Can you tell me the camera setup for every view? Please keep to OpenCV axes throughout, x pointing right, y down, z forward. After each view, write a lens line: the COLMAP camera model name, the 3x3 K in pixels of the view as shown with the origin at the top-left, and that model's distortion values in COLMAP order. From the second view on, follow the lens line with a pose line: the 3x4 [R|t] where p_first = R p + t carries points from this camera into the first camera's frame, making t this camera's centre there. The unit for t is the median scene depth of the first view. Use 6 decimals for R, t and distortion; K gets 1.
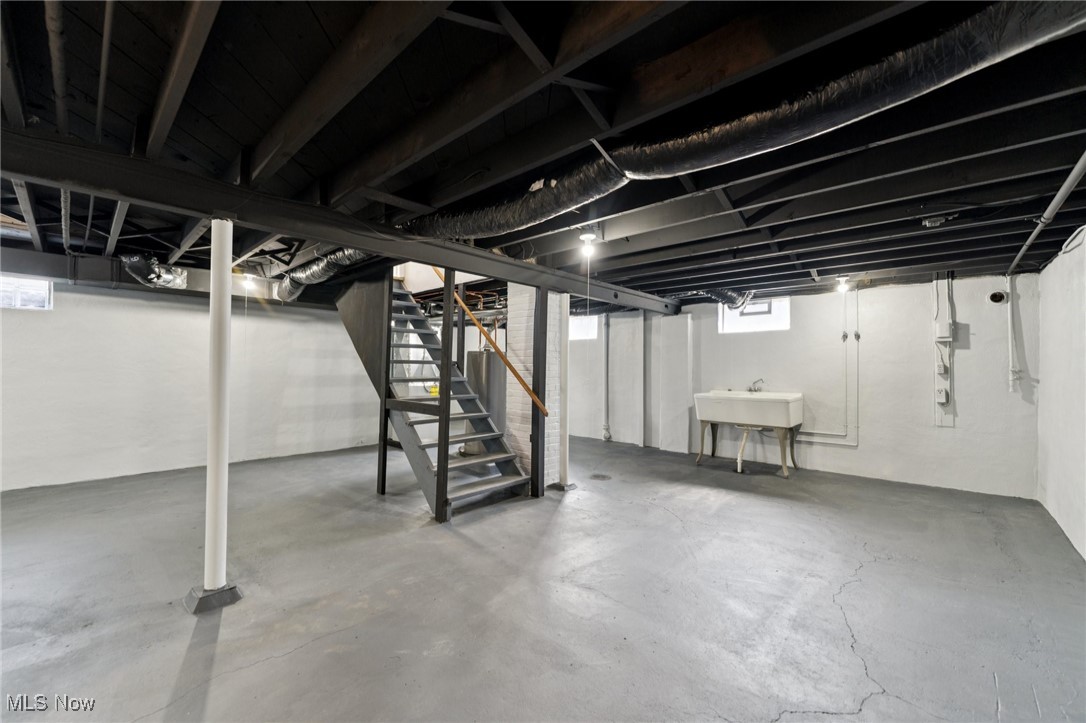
lens RADIAL K [[432.2, 0, 543.0], [0, 432.2, 361.5], [0, 0, 1]] dist [-0.000731, -0.000237]
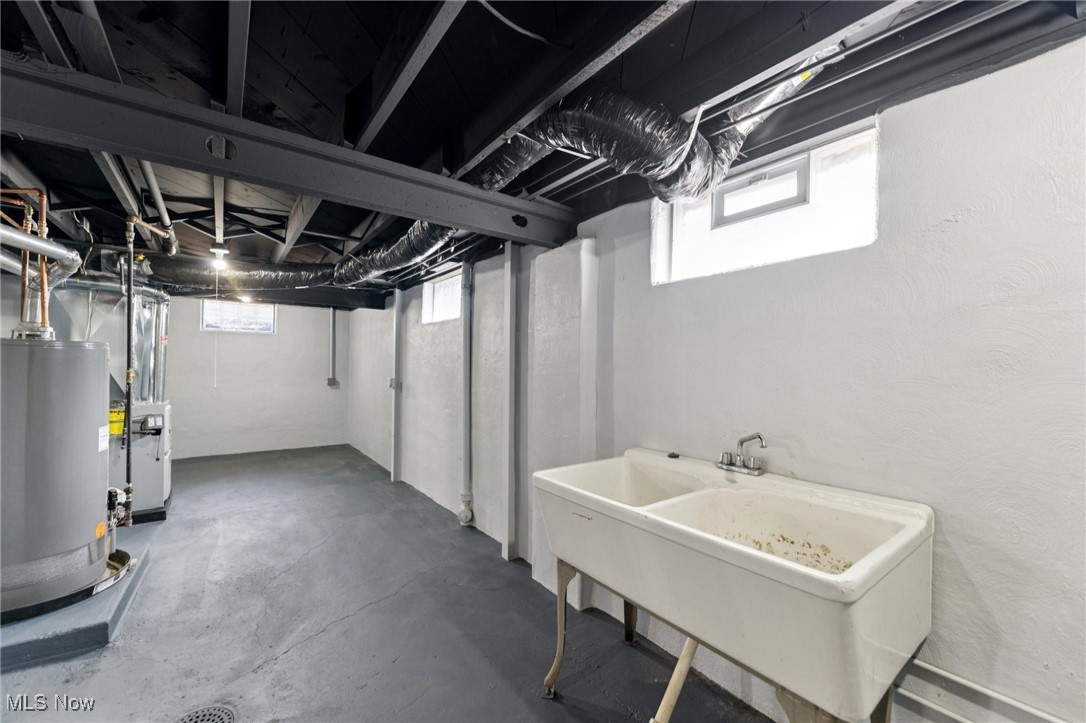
lens RADIAL K [[432.2, 0, 543.0], [0, 432.2, 361.5], [0, 0, 1]] dist [-0.000731, -0.000237]
pose [[0.981708, -0.000361, -0.190391, 0.372427], [0.002241, 0.999951, 0.009659, -0.007355], [0.190378, -0.009909, 0.981661, 0.620623]]
